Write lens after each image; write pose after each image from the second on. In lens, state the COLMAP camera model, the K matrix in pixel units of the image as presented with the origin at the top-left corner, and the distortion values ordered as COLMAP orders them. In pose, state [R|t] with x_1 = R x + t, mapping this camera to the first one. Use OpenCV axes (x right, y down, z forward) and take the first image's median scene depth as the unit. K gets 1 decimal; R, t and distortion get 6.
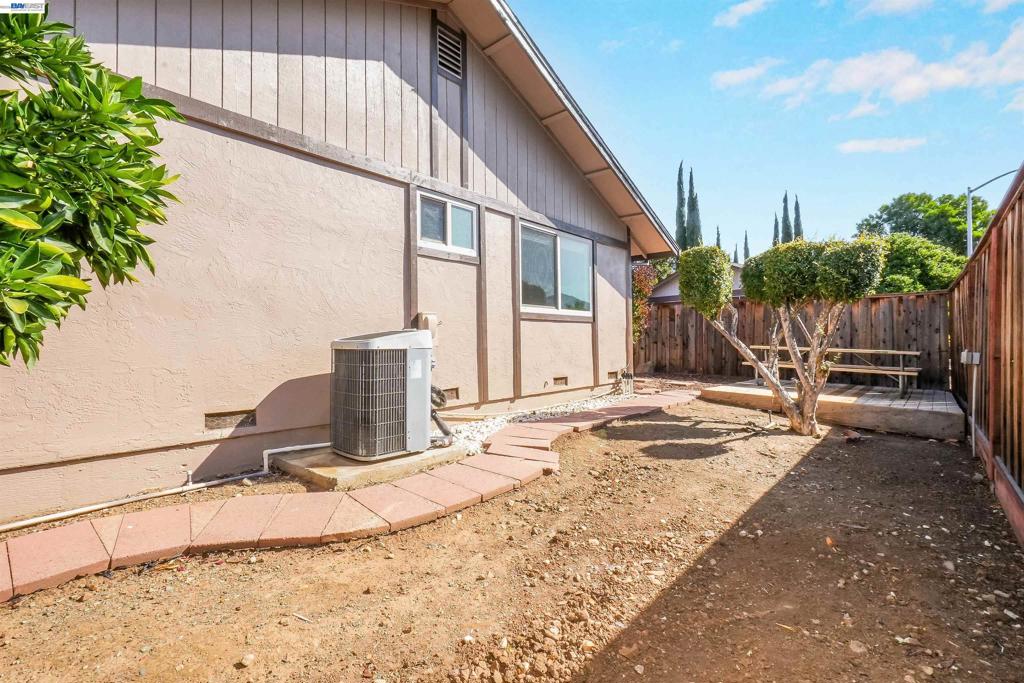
lens RADIAL K [[449.1, 0, 517.7], [0, 449.1, 340.1], [0, 0, 1]] dist [-0.010120, -0.000336]
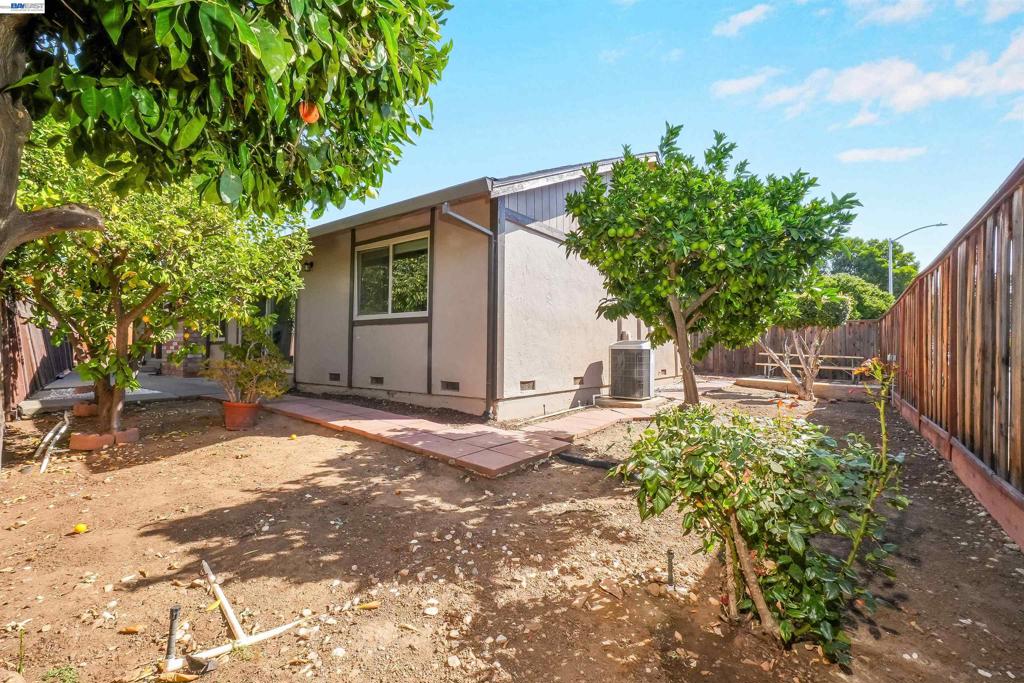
lens RADIAL K [[449.1, 0, 504.5], [0, 449.1, 344.0], [0, 0, 1]] dist [-0.010120, -0.000336]
pose [[0.996303, 0.017930, 0.084017, -0.330288], [-0.017428, 0.999826, -0.006708, 0.006420], [-0.084123, 0.005219, 0.996442, -0.316111]]
